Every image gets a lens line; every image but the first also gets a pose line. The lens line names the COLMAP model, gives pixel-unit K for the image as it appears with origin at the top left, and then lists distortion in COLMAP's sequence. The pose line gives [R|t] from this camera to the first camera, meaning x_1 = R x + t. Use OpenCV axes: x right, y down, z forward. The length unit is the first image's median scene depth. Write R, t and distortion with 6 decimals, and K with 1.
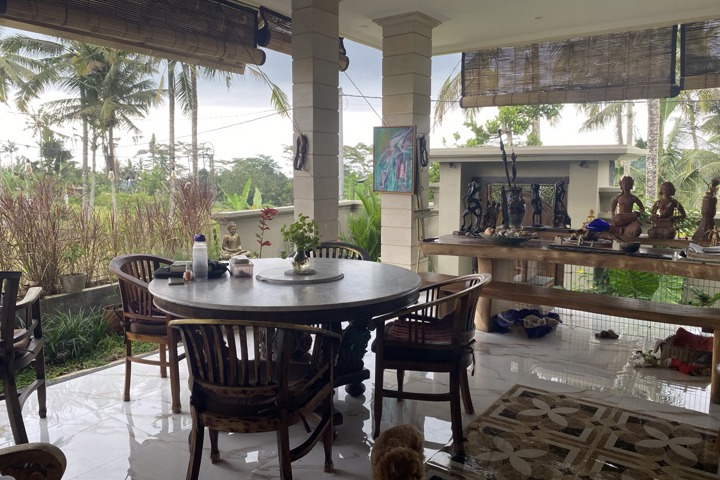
lens RADIAL K [[548.8, 0, 362.8], [0, 548.8, 235.1], [0, 0, 1]] dist [0.054172, -0.065484]
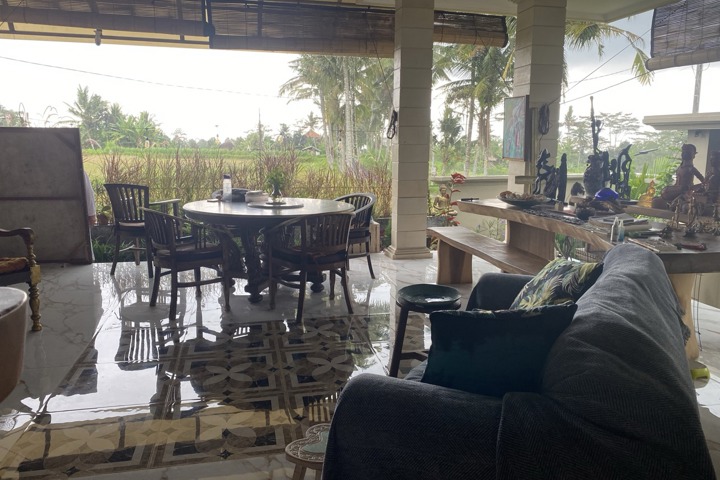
lens RADIAL K [[548.8, 0, 362.8], [0, 548.8, 235.1], [0, 0, 1]] dist [0.054172, -0.065484]
pose [[0.751897, 0.111197, -0.649835, 0.381147], [-0.079872, 0.993777, 0.077634, 0.006778], [0.654424, -0.006469, 0.756100, -0.008550]]
